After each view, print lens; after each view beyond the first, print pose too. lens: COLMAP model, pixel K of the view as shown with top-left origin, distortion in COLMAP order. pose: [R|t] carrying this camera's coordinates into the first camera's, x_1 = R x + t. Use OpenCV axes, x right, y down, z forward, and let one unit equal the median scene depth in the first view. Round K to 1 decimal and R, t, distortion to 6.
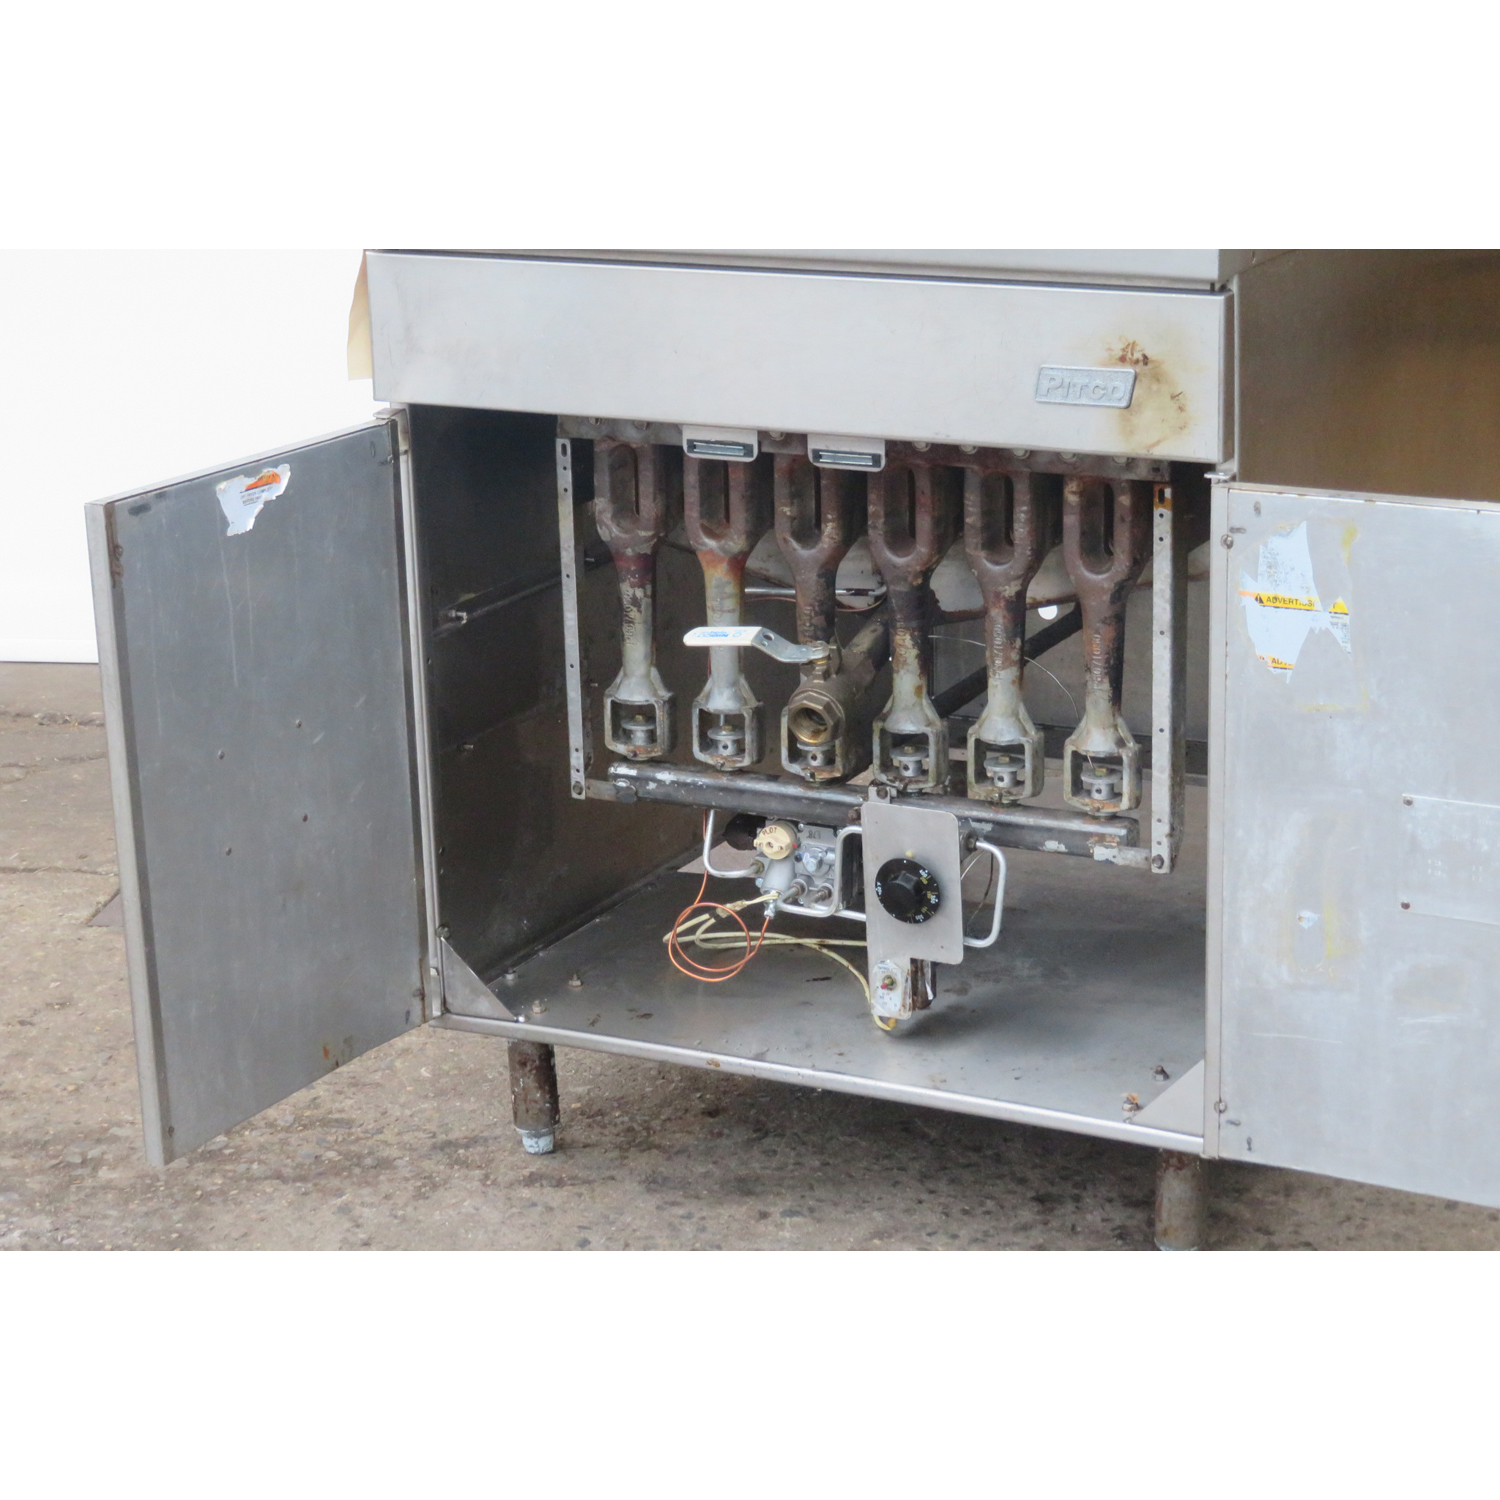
lens RADIAL K [[3482.4, 0, 750.0], [0, 3482.4, 750.0], [0, 0, 1]] dist [0.016214, -0.077987]
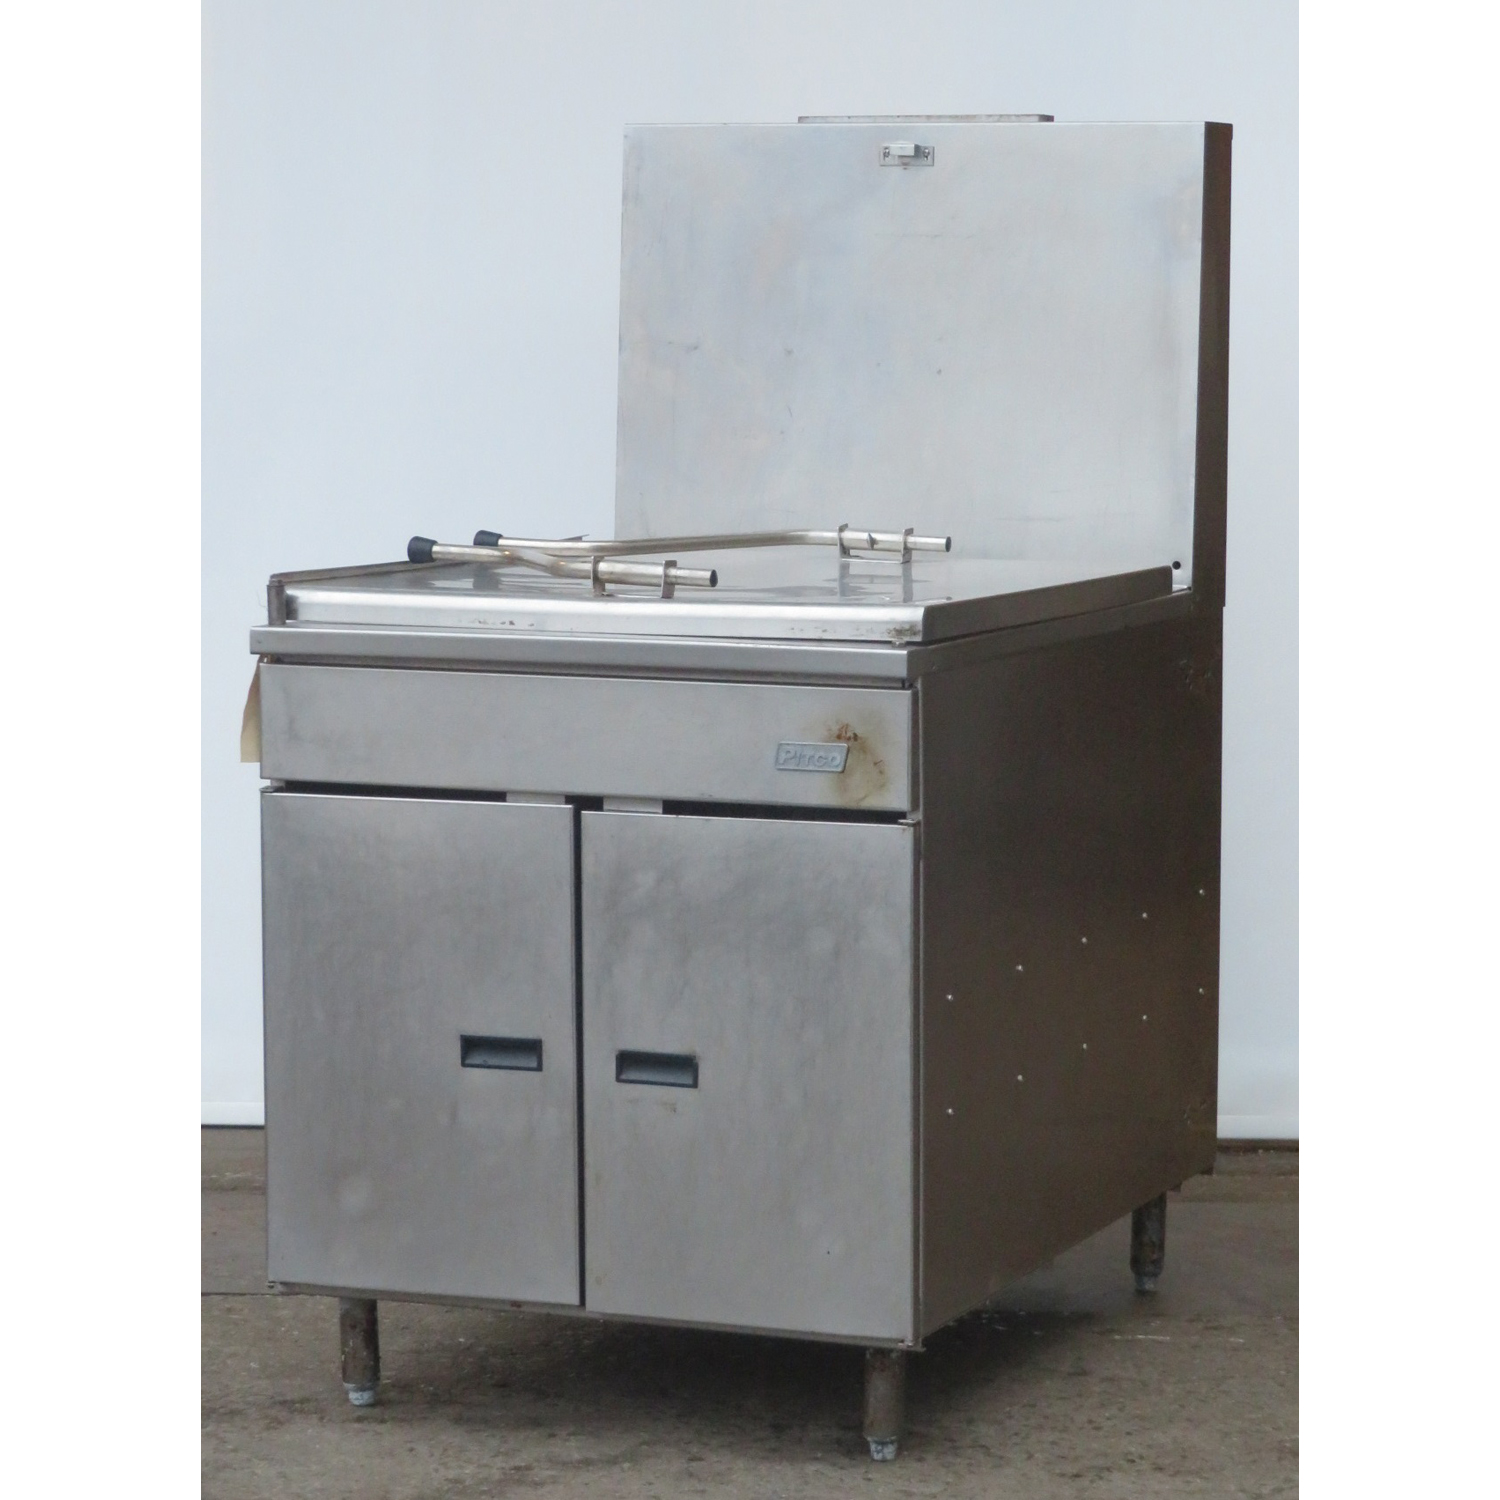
lens RADIAL K [[4382.0, 0, 750.0], [0, 4382.0, 750.0], [0, 0, 1]] dist [-0.034255, -0.097193]
pose [[0.996385, 0.018670, 0.082879, -0.059911], [-0.004714, 0.986201, -0.165483, 0.150374], [-0.084825, 0.164494, 0.982724, -0.584612]]
